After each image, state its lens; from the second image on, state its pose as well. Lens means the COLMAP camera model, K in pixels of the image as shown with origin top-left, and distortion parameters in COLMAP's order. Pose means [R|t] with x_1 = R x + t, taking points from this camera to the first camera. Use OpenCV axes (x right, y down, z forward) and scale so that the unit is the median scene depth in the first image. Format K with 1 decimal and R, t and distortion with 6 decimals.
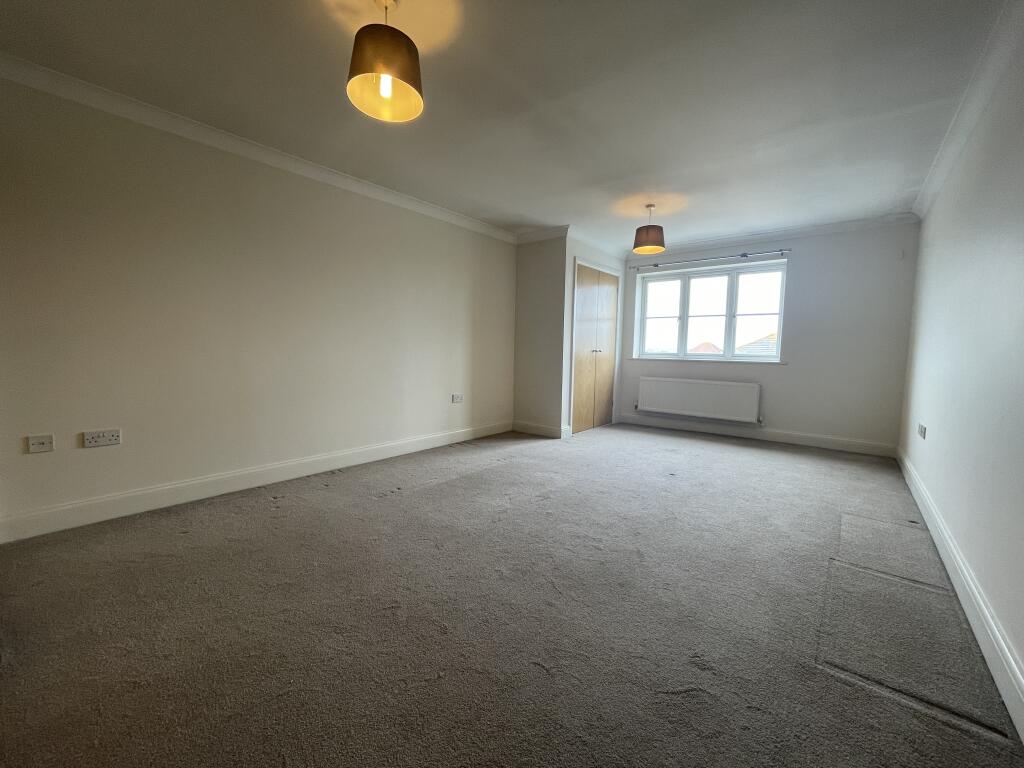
lens RADIAL K [[414.2, 0, 512.0], [0, 414.2, 384.0], [0, 0, 1]] dist [-0.000643, -0.000271]
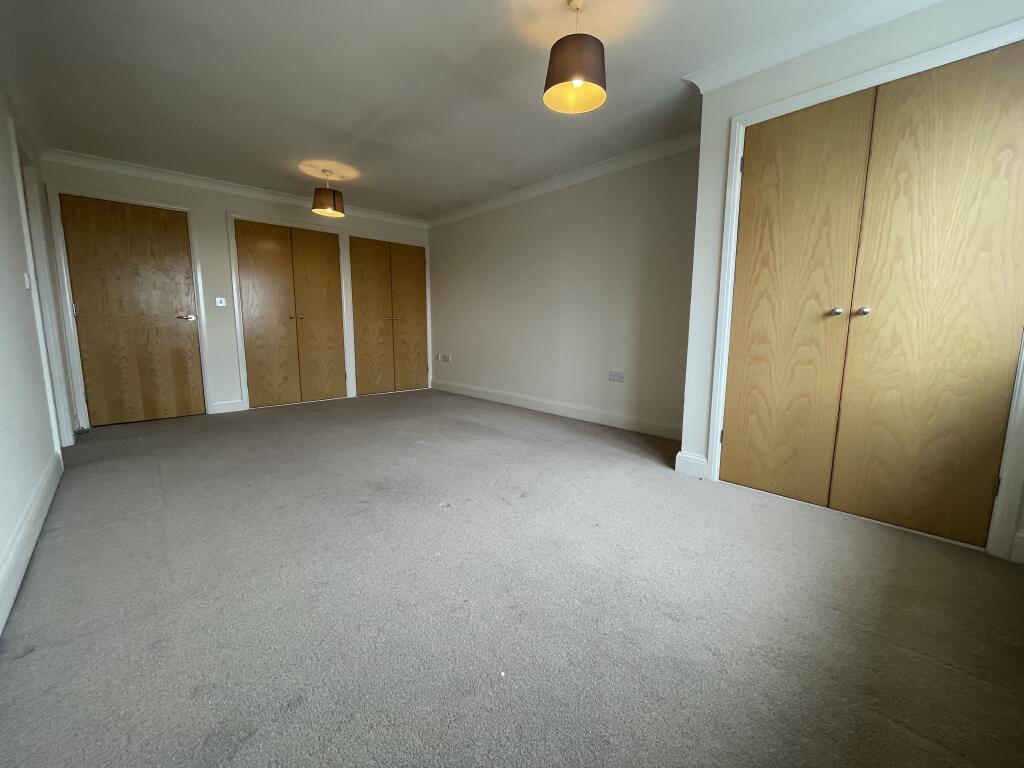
lens RADIAL K [[414.2, 0, 512.0], [0, 414.2, 384.0], [0, 0, 1]] dist [-0.000643, -0.000271]
pose [[-0.129337, 0.121094, -0.984179, 0.746234], [-0.095524, 0.986378, 0.133918, -0.043992], [0.986989, 0.111334, -0.116008, 0.883275]]
